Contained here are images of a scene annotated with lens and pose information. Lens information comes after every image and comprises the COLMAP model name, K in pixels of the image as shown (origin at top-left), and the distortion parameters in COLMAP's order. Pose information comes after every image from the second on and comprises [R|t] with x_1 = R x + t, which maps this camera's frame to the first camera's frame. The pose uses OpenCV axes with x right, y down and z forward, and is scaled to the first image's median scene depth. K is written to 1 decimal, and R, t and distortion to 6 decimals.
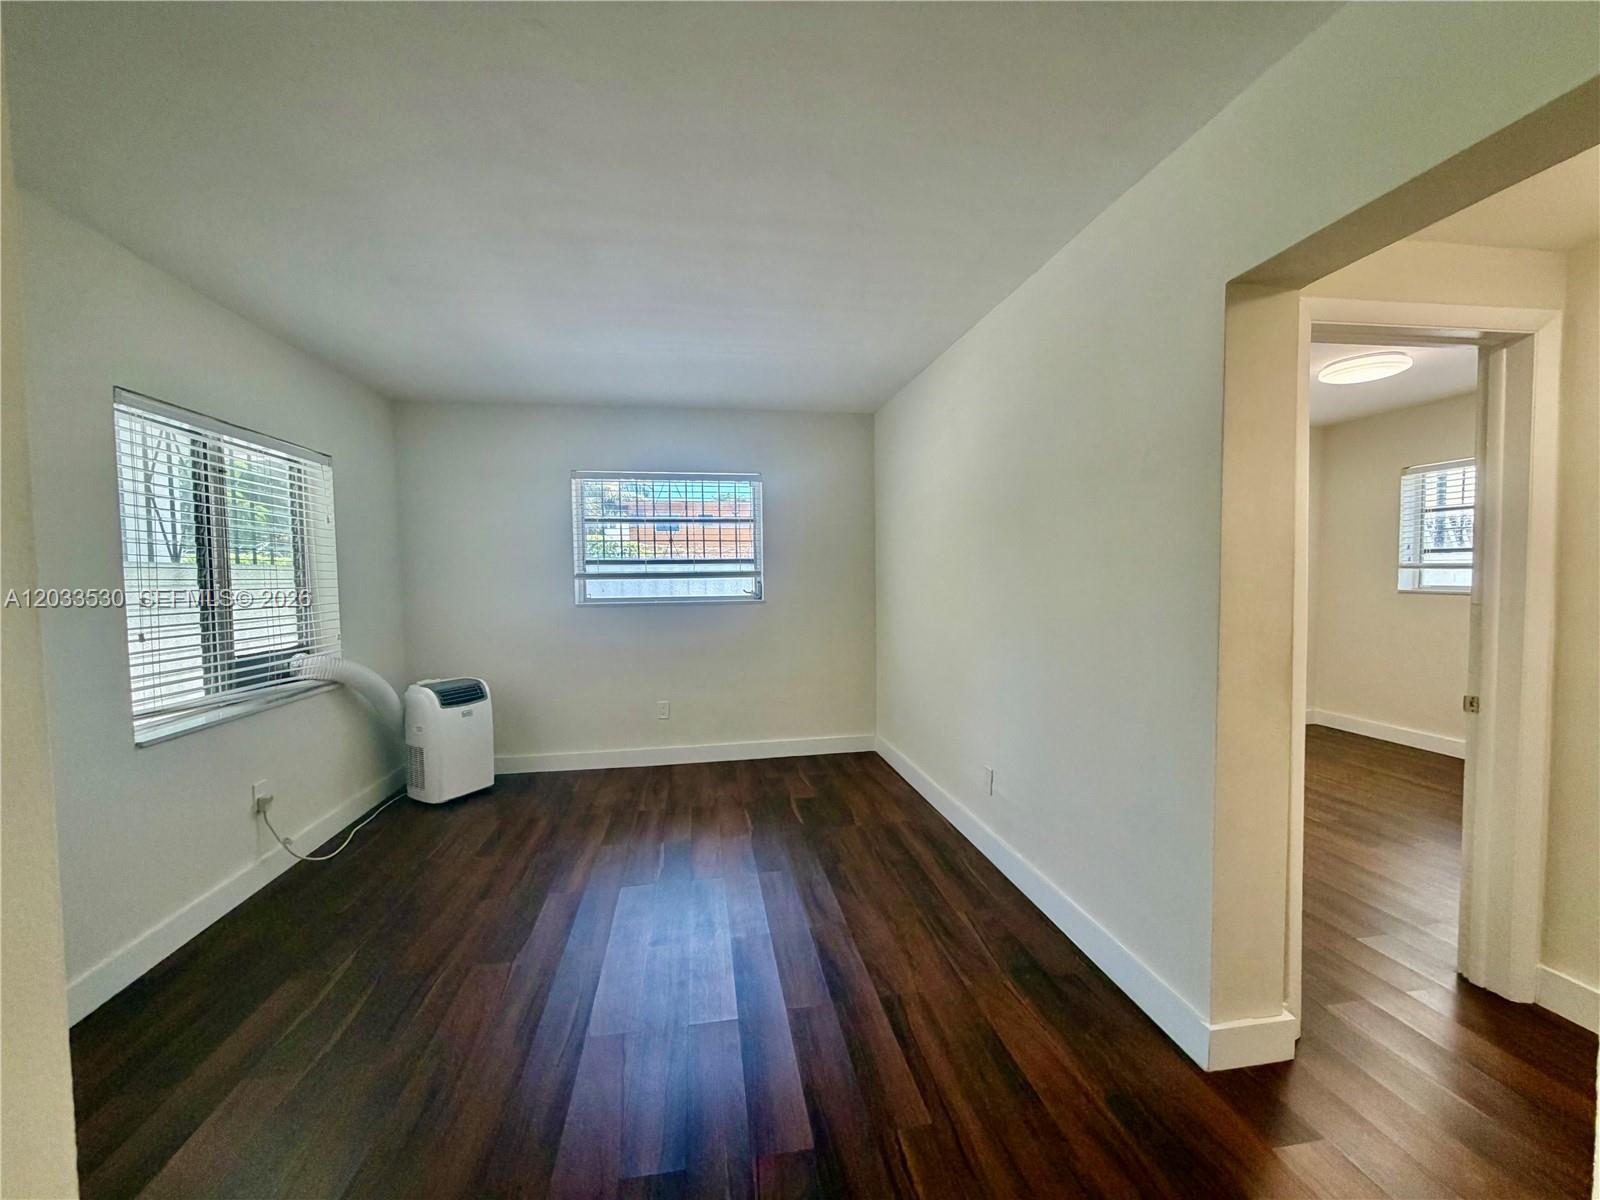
lens RADIAL K [[638.6, 0, 800.0], [0, 638.6, 600.0], [0, 0, 1]] dist [0.000165, -0.000520]
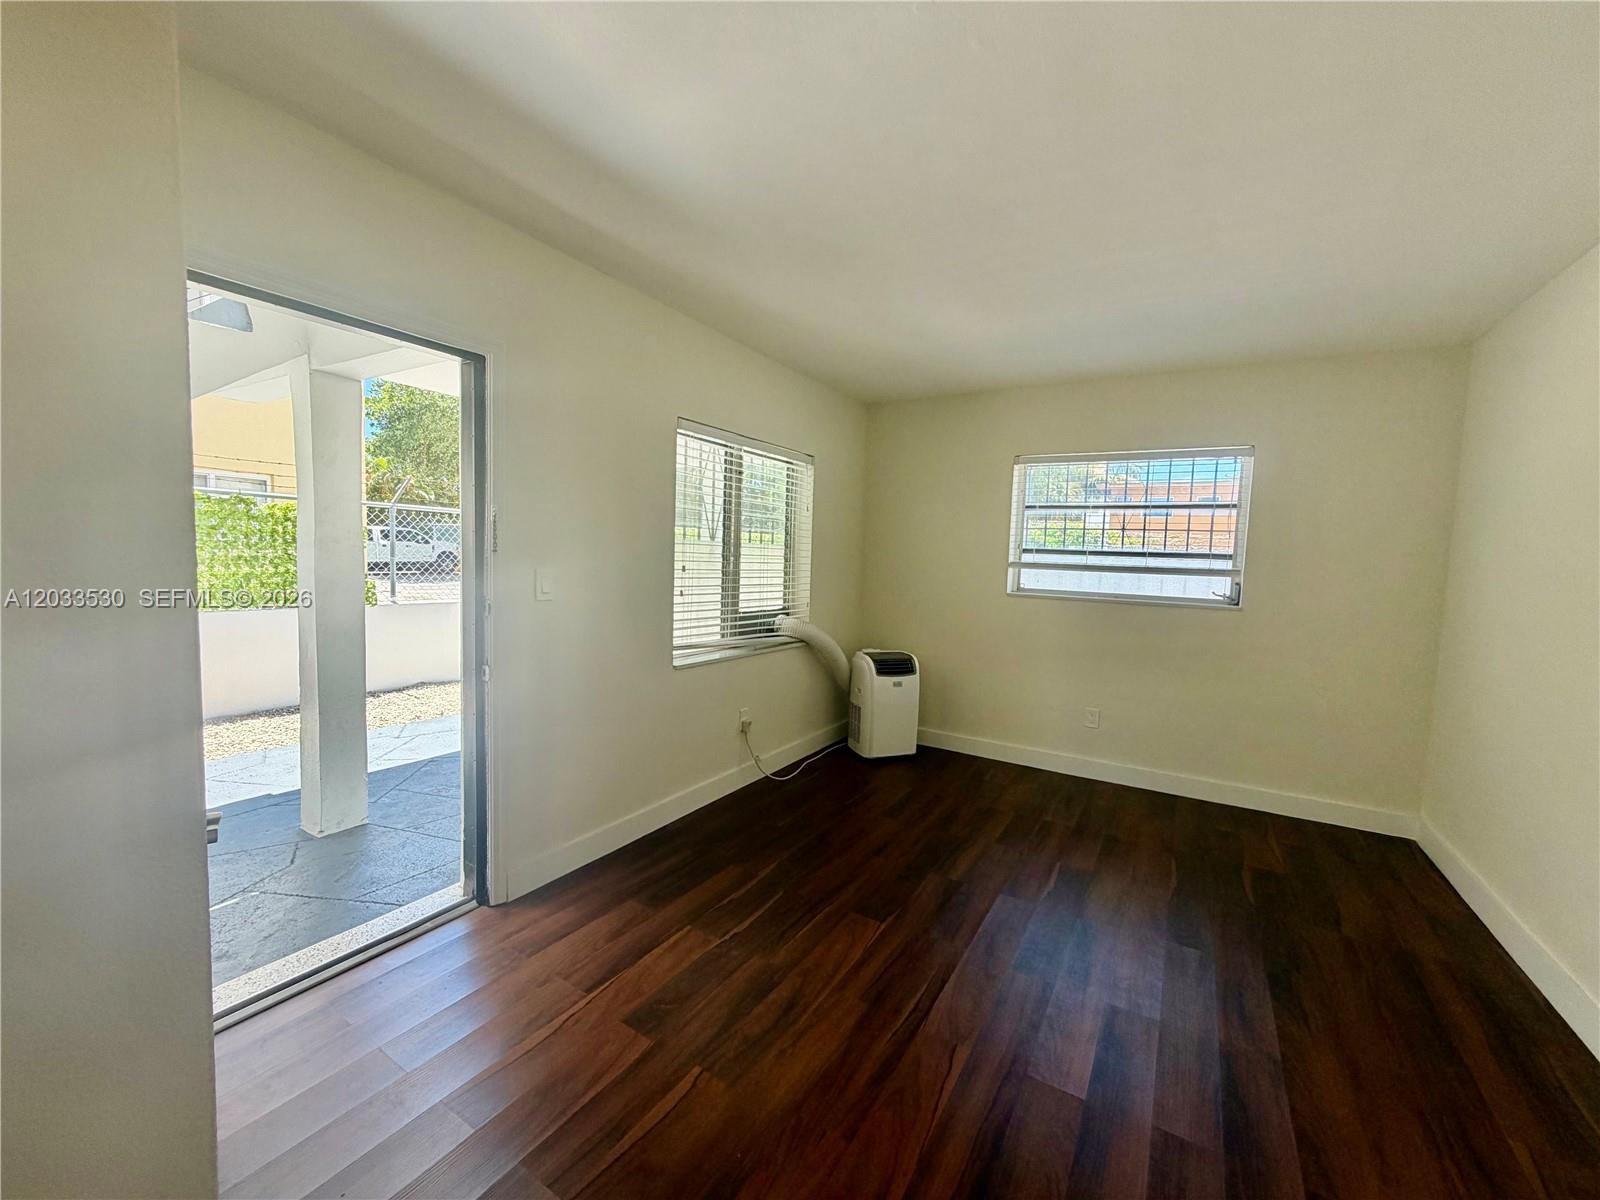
lens RADIAL K [[638.6, 0, 800.0], [0, 638.6, 600.0], [0, 0, 1]] dist [0.000165, -0.000520]
pose [[0.756779, 0.087175, -0.647831, 0.060835], [-0.073115, 0.996137, 0.048633, -0.009479], [0.649568, 0.010561, 0.760230, 0.061003]]
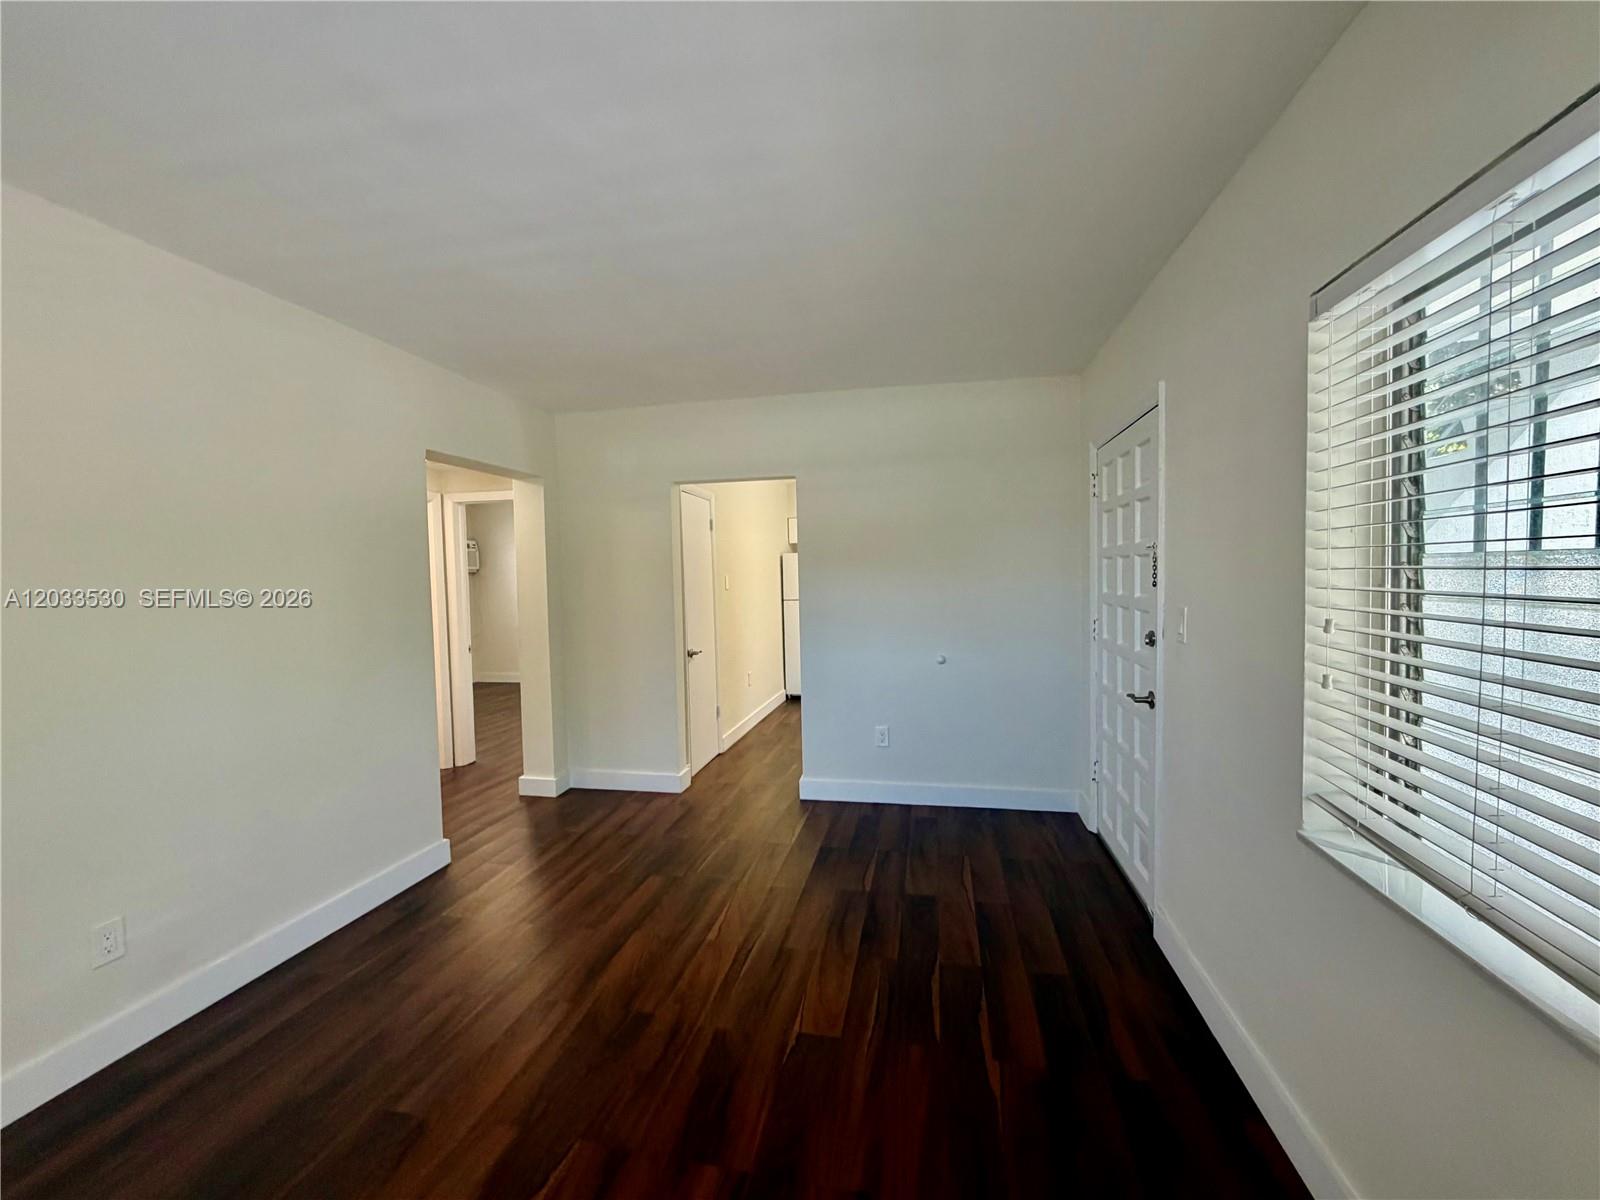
lens RADIAL K [[638.6, 0, 800.0], [0, 638.6, 600.0], [0, 0, 1]] dist [0.000165, -0.000520]
pose [[-0.930978, 0.020988, 0.364470, -0.536475], [0.051379, 0.995942, 0.073889, -0.064756], [-0.361441, 0.087515, -0.928279, 1.202076]]
